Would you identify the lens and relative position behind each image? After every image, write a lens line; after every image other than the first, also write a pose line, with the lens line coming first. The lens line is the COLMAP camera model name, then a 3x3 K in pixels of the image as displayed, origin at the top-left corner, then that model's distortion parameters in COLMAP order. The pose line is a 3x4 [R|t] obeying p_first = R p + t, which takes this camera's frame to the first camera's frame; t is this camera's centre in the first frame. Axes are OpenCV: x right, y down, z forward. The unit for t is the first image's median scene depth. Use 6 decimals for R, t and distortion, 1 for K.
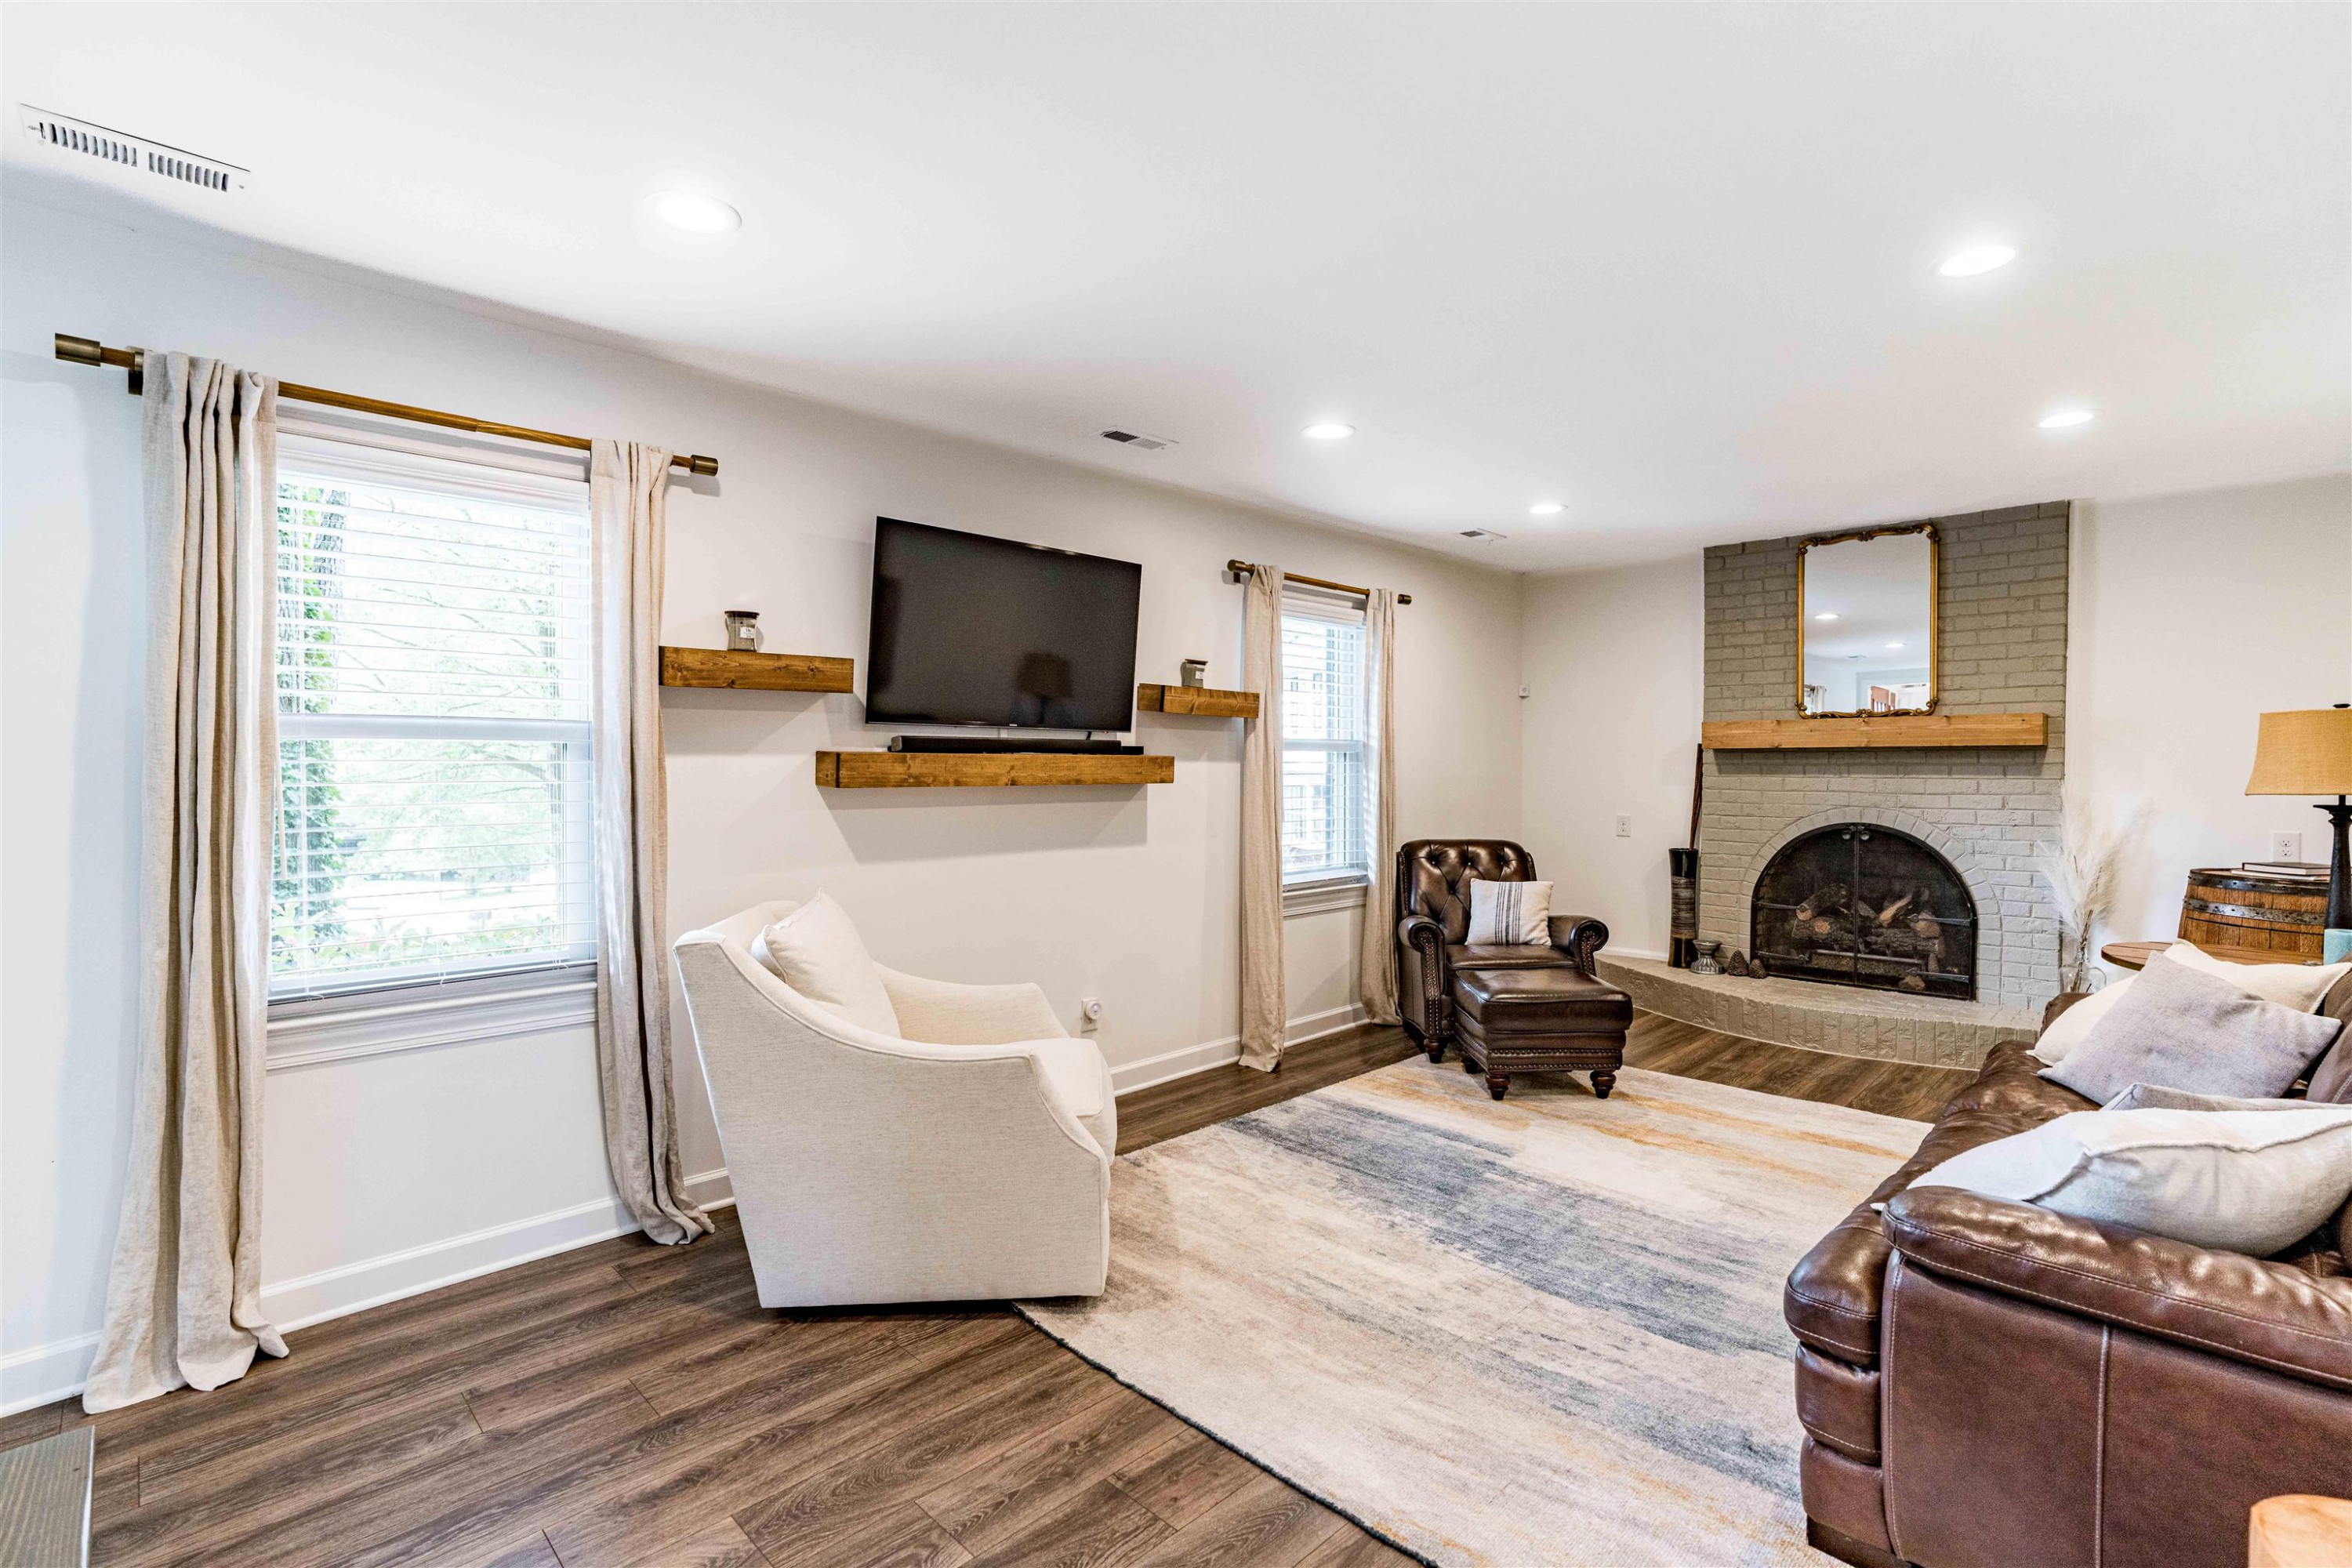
lens RADIAL K [[1074.3, 0, 1188.2], [0, 1074.3, 772.9], [0, 0, 1]] dist [-0.028249, 0.011275]
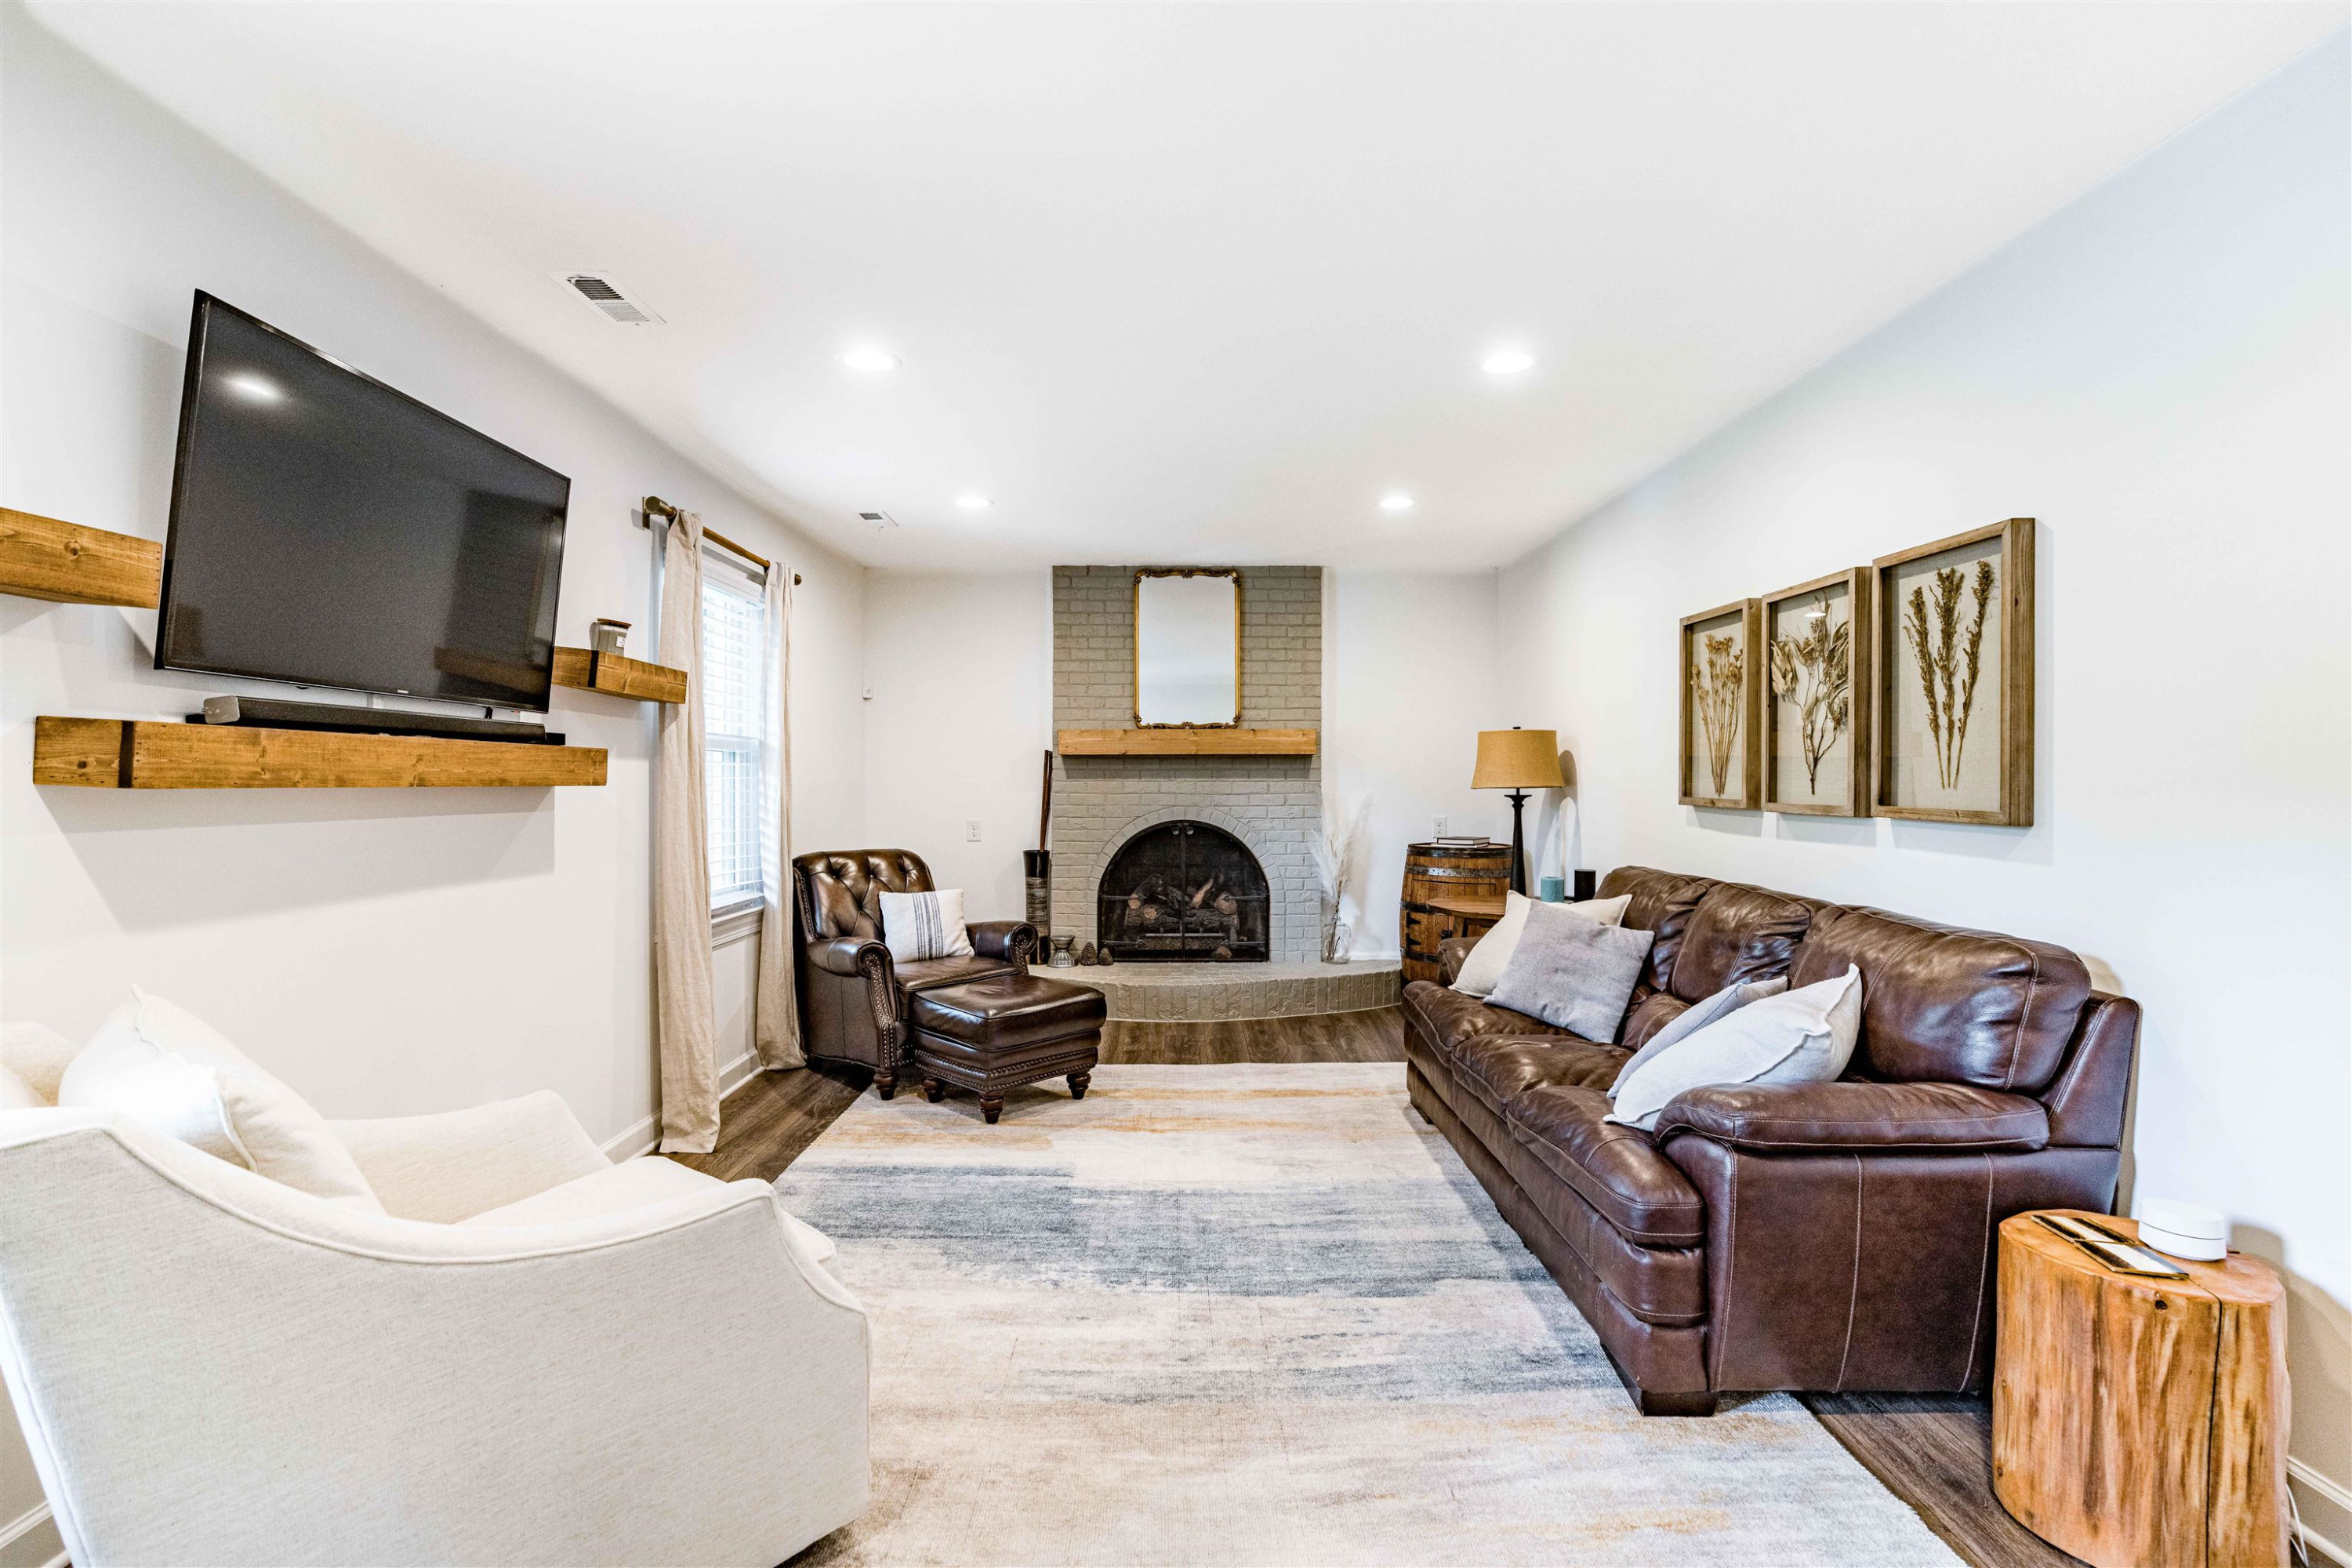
lens RADIAL K [[1074.3, 0, 1183.0], [0, 1074.3, 778.1], [0, 0, 1]] dist [-0.028249, 0.011275]
pose [[0.710914, 0.000305, 0.703279, -0.226073], [0.006631, 0.999953, -0.007137, 0.011323], [-0.703248, 0.009737, 0.710878, 0.196165]]
